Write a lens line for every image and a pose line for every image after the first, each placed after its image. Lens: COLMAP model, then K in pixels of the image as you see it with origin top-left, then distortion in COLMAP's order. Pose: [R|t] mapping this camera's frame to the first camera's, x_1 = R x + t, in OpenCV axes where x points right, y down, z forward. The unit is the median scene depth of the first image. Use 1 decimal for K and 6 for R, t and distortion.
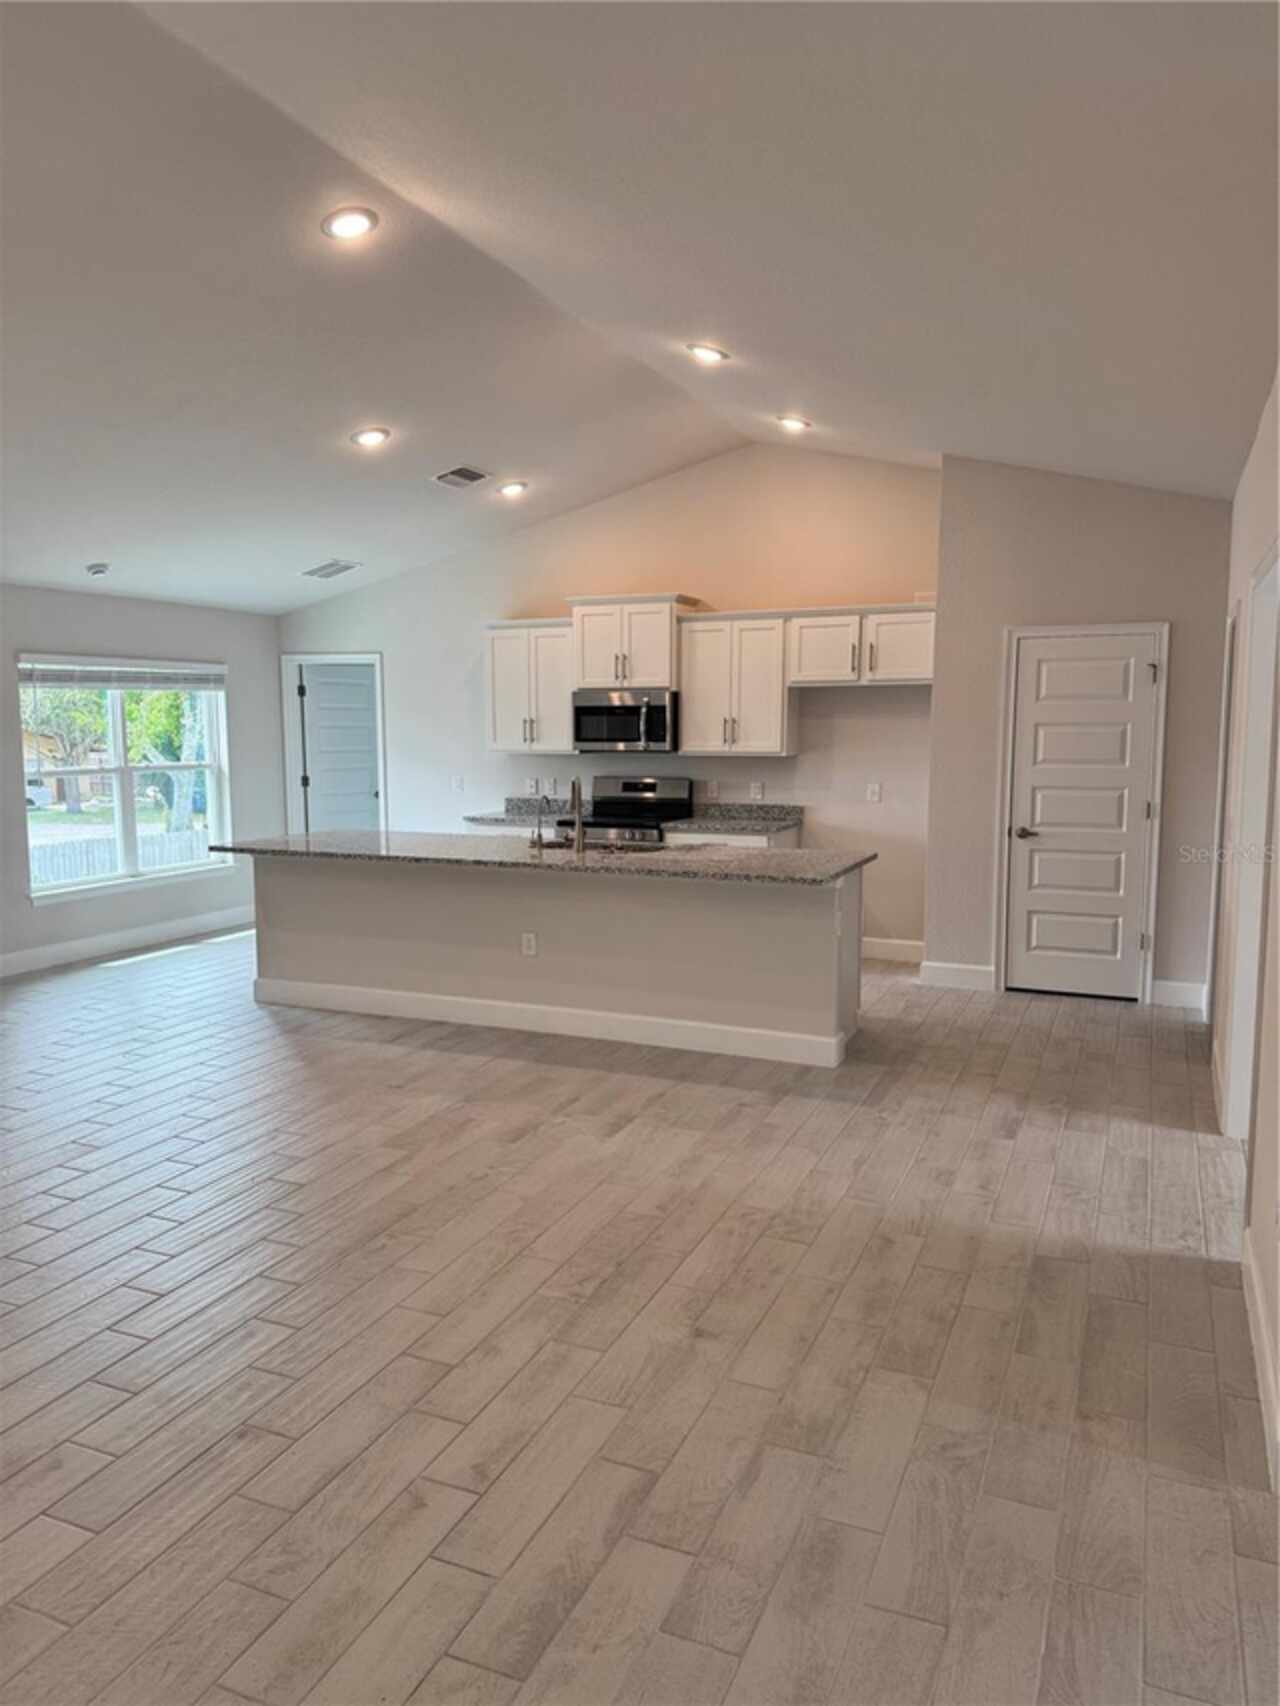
lens RADIAL K [[1179.7, 0, 640.0], [0, 1179.7, 853.0], [0, 0, 1]] dist [0.003069, 0.000894]
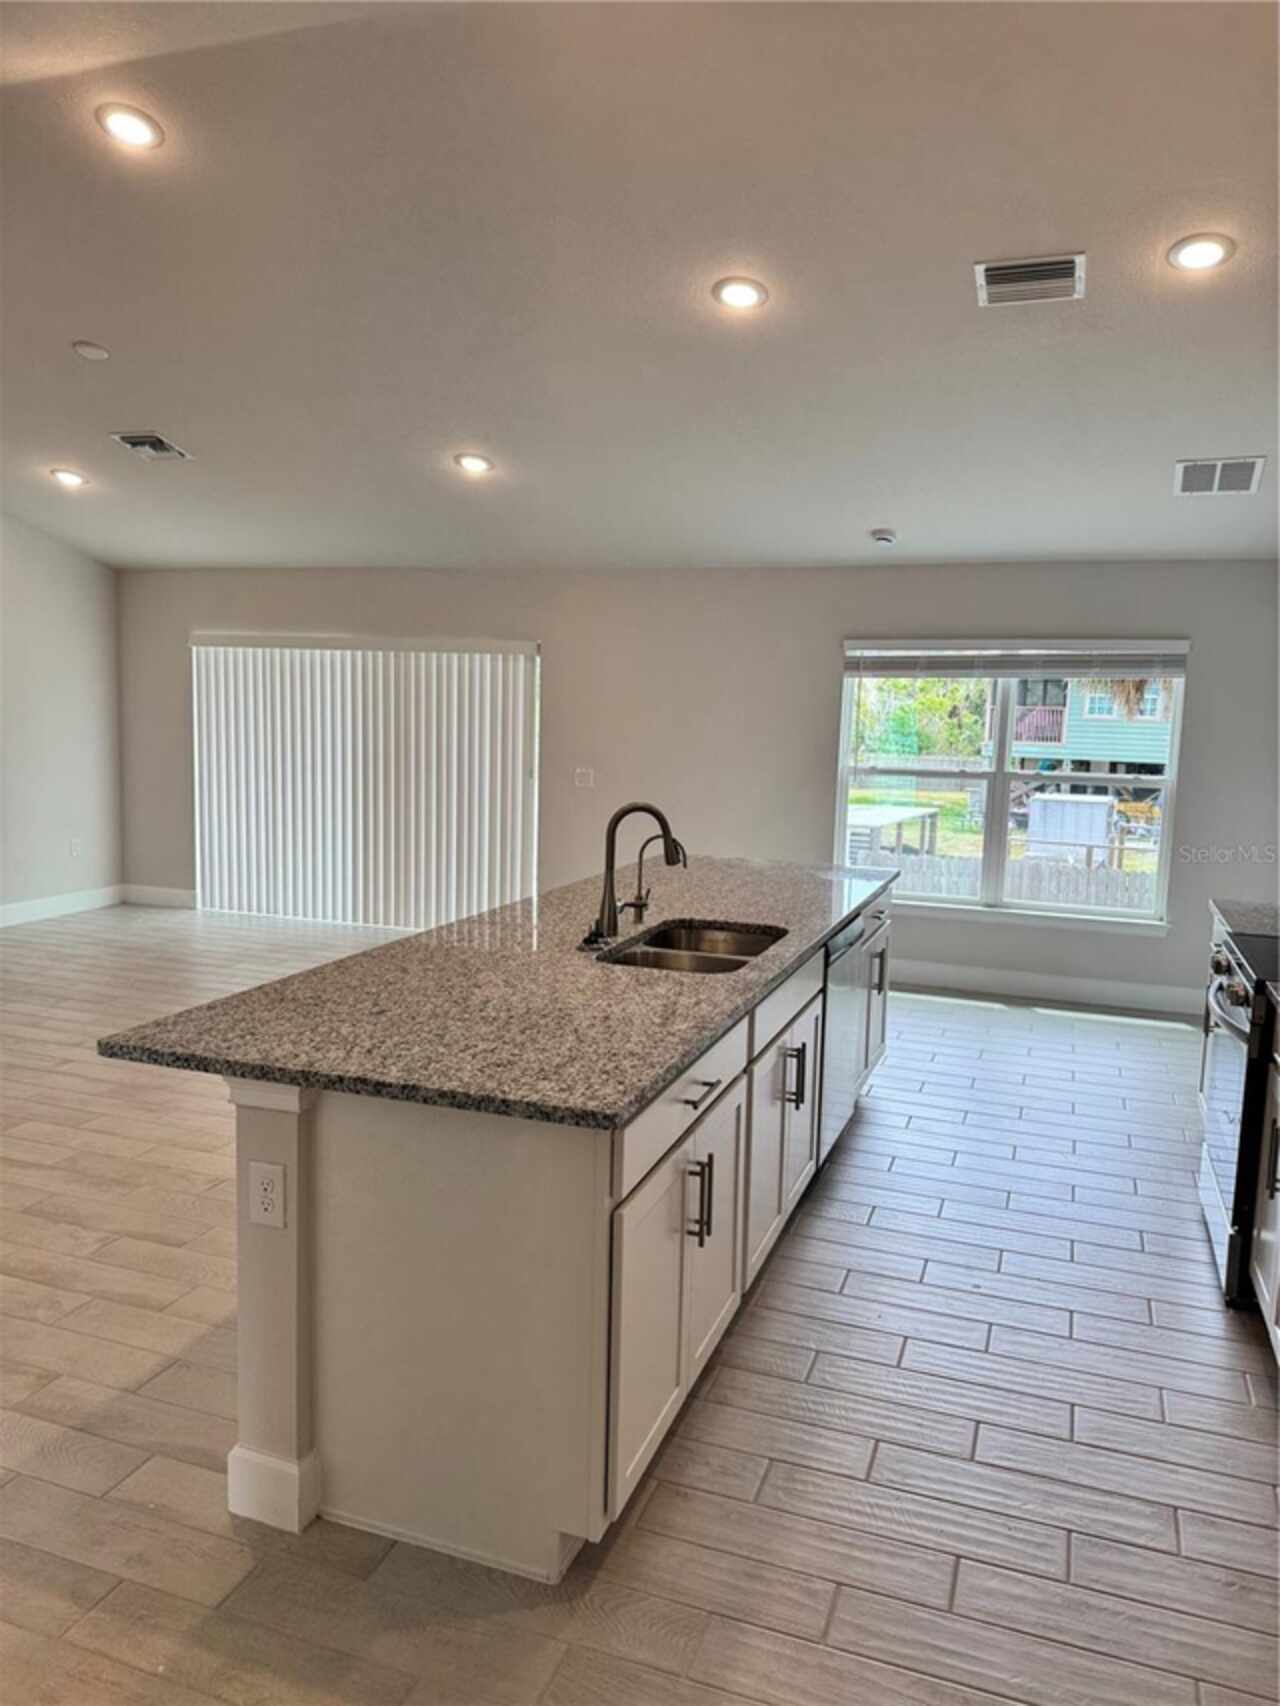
lens RADIAL K [[1179.7, 0, 640.0], [0, 1179.7, 853.0], [0, 0, 1]] dist [0.003069, 0.000894]
pose [[0.073949, 0.125814, -0.989294, 0.406952], [-0.132606, 0.984442, 0.115285, -0.088124], [0.988406, 0.122661, 0.089482, 0.766850]]
